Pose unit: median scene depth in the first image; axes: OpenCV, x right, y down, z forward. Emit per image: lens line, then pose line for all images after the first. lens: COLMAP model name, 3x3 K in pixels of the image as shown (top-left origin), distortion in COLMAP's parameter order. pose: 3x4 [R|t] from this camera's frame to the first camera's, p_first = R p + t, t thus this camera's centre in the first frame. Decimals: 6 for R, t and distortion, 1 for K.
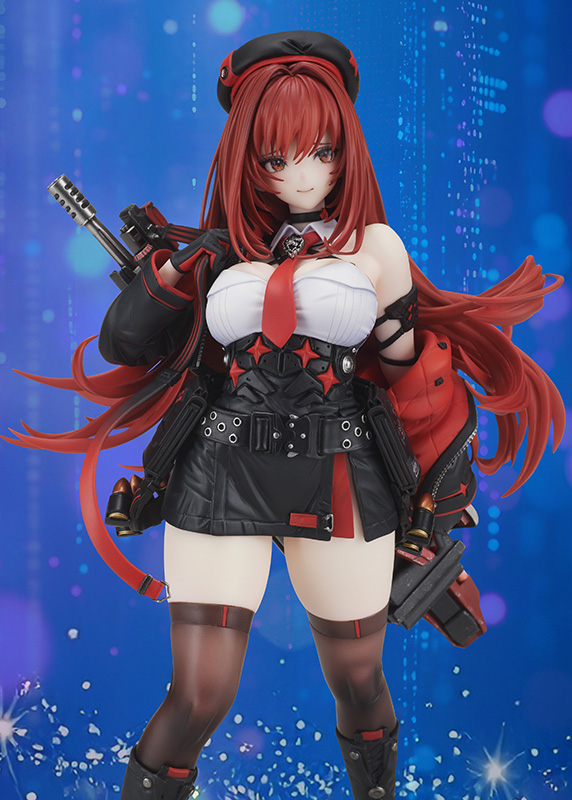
lens RADIAL K [[2495.8, 0, 283.9], [0, 2495.8, 458.4], [0, 0, 1]] dist [-0.065024, 0.419864]
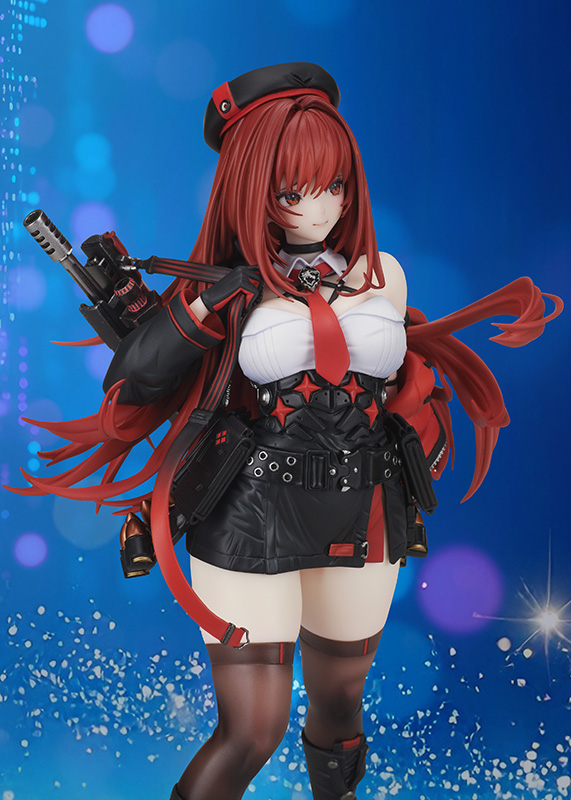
lens RADIAL K [[2446.1, 0, 286.1], [0, 2446.1, 398.8], [0, 0, 1]] dist [0.025367, -1.189718]
pose [[0.921019, -0.071167, 0.382960, -0.388933], [0.057081, 0.997213, 0.048036, -0.085457], [-0.385311, -0.022383, 0.922515, 0.092312]]
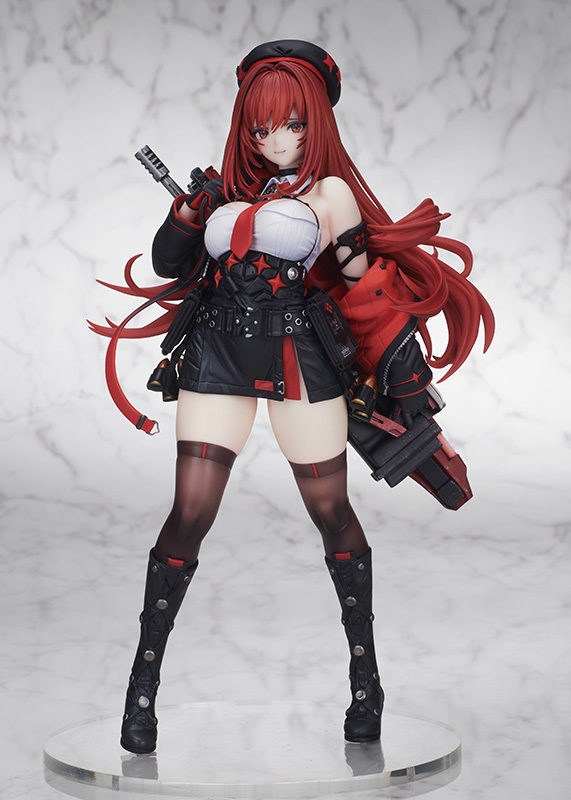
lens RADIAL K [[2495.8, 0, 283.4], [0, 2495.8, 458.4], [0, 0, 1]] dist [-0.065024, 0.419864]
pose [[0.949094, 0.038081, -0.312682, 0.457714], [-0.050553, 0.998213, -0.031875, 0.109826], [0.310909, 0.046059, 0.949323, -0.326007]]
